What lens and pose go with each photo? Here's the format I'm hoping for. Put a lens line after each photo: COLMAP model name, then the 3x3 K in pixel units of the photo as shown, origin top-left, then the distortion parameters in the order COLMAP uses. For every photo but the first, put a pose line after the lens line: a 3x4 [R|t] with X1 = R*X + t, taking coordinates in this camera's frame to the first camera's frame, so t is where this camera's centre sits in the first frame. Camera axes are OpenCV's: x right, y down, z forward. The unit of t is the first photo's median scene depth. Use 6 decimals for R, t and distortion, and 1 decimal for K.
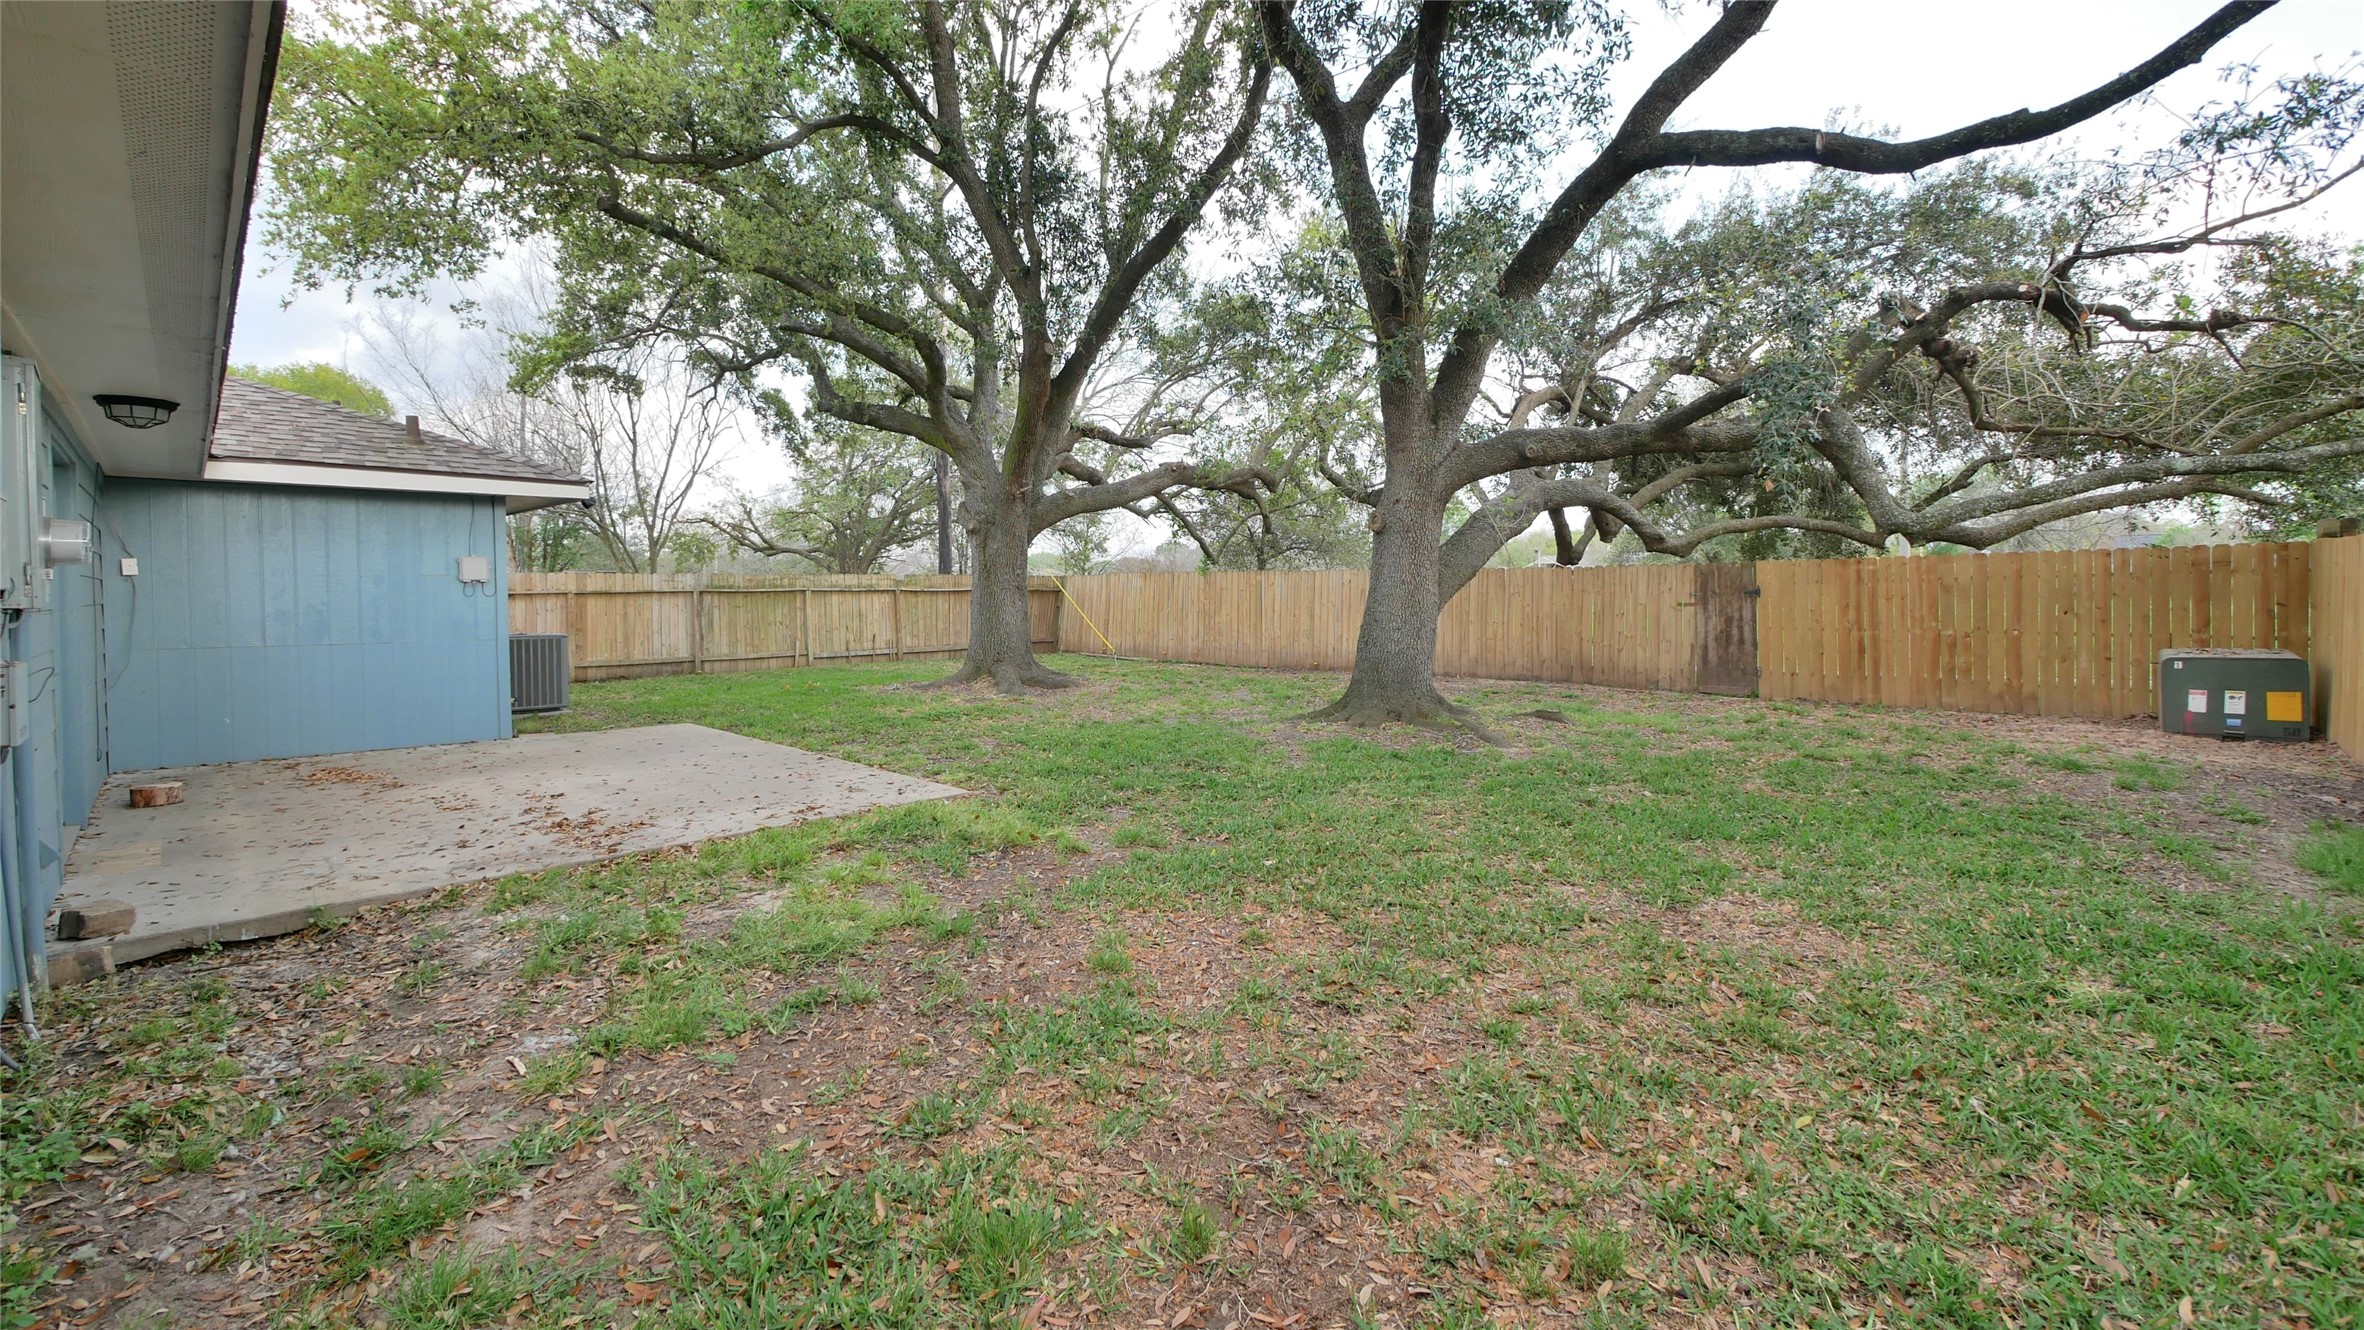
lens RADIAL K [[989.3, 0, 1180.8], [0, 989.3, 648.2], [0, 0, 1]] dist [-0.001412, -0.000236]
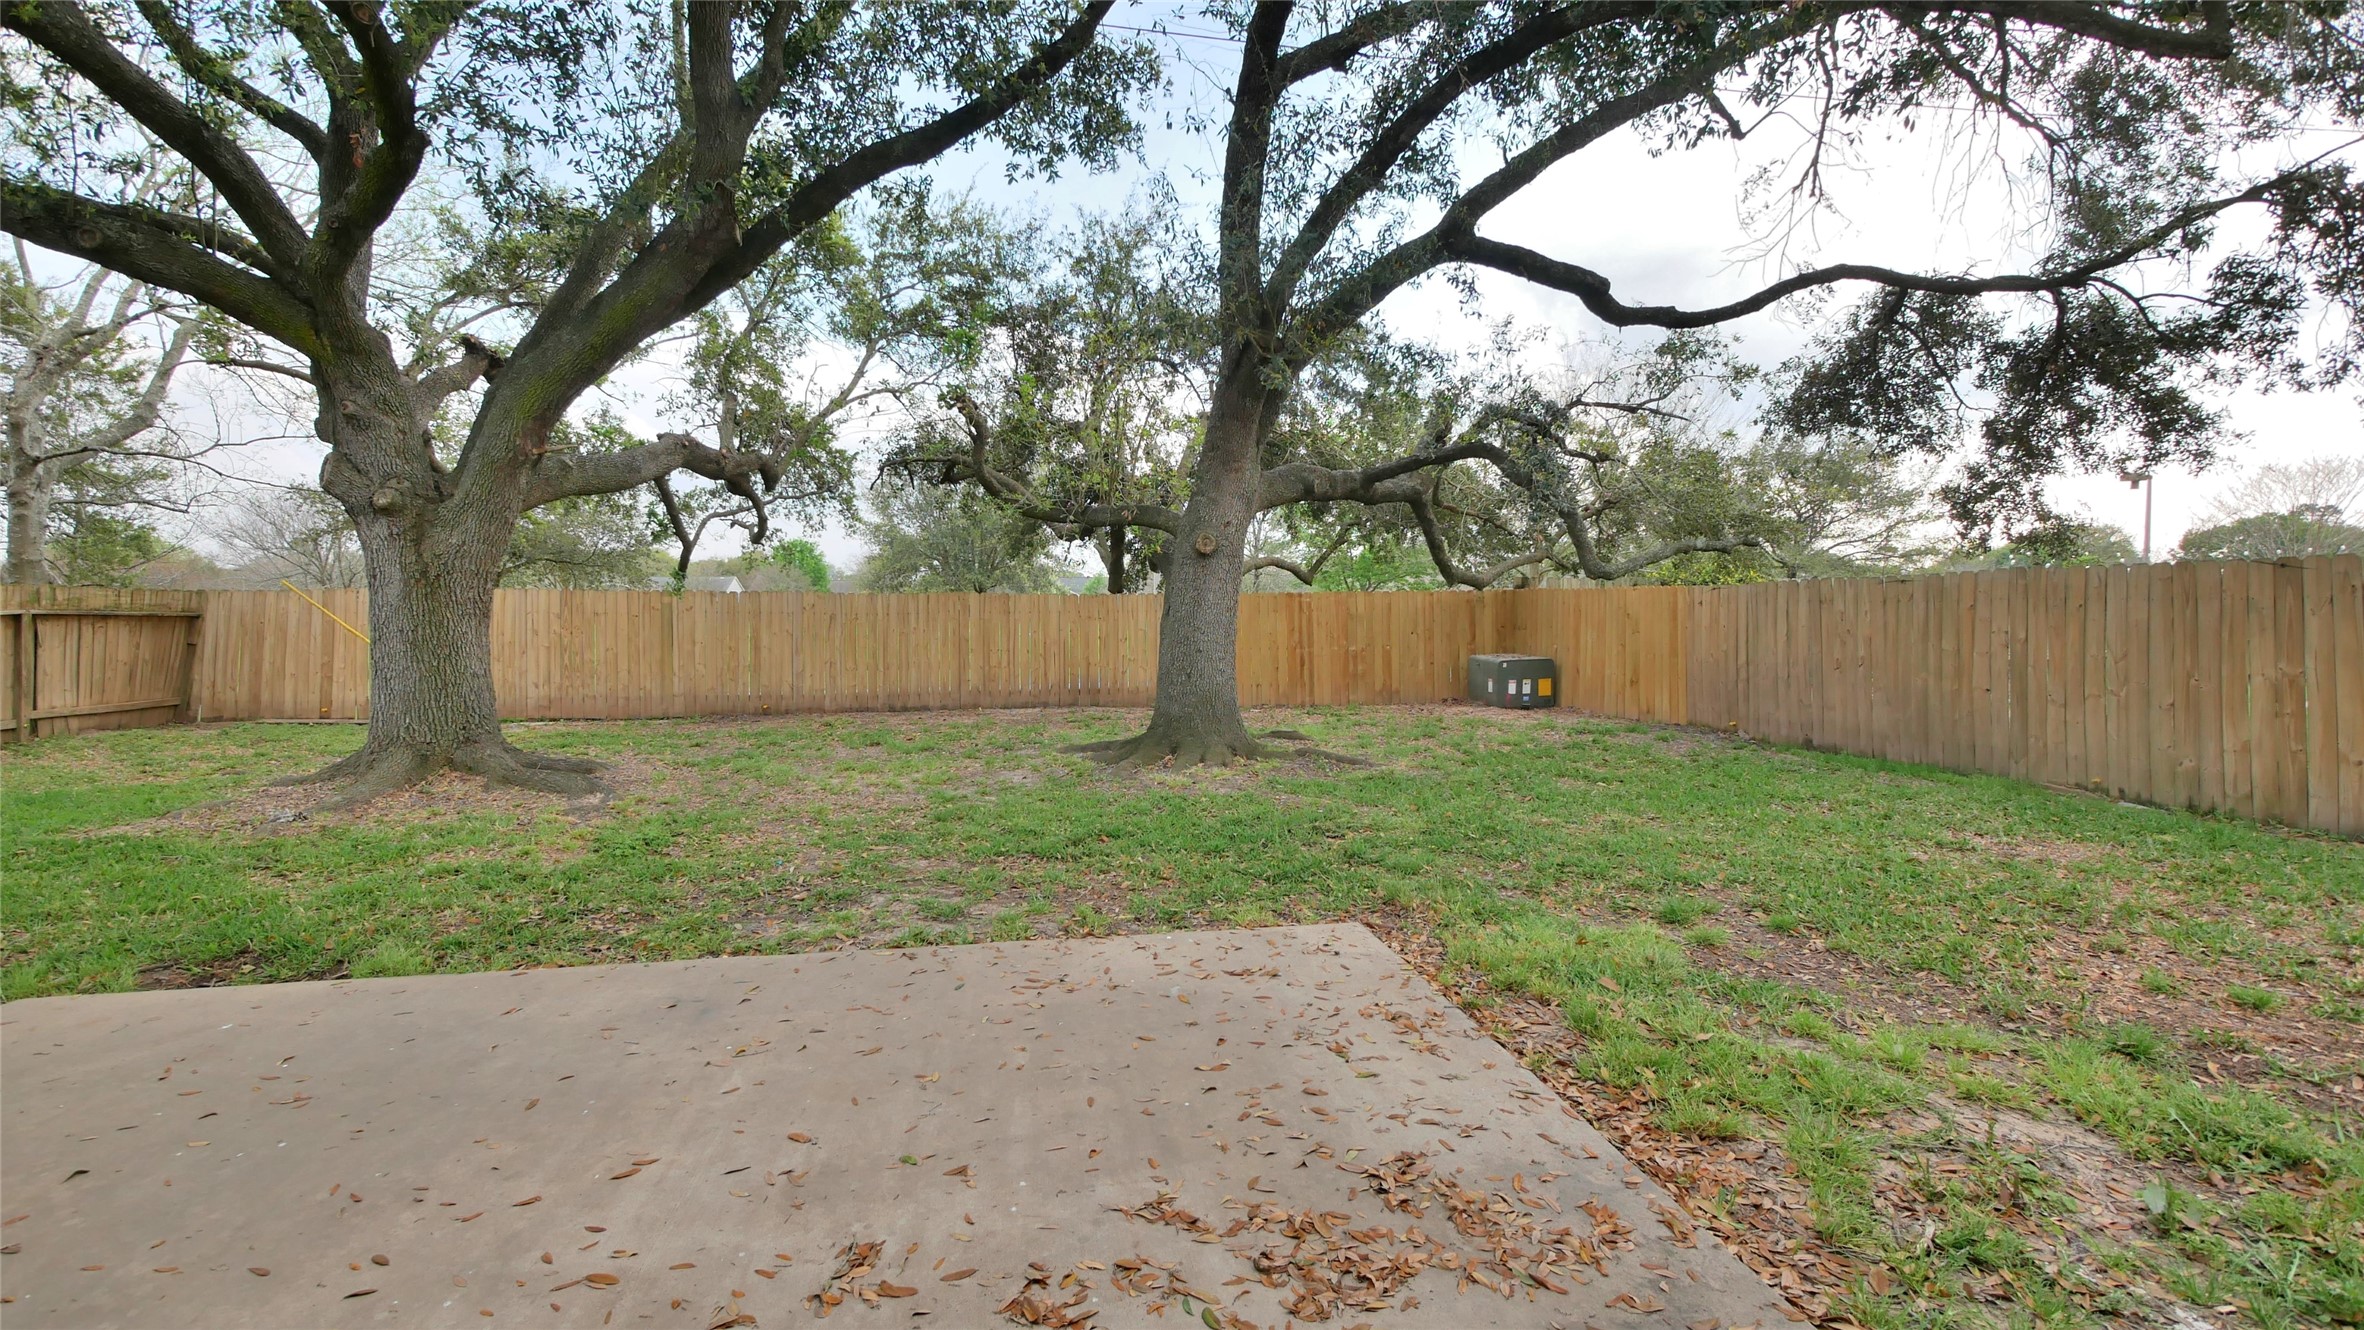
lens RADIAL K [[989.3, 0, 1180.8], [0, 989.3, 648.2], [0, 0, 1]] dist [-0.001412, -0.000236]
pose [[0.599244, -0.026337, 0.800133, -0.526262], [0.044455, 0.999011, -0.000410, -0.029806], [-0.799331, 0.035815, 0.599822, 0.437795]]
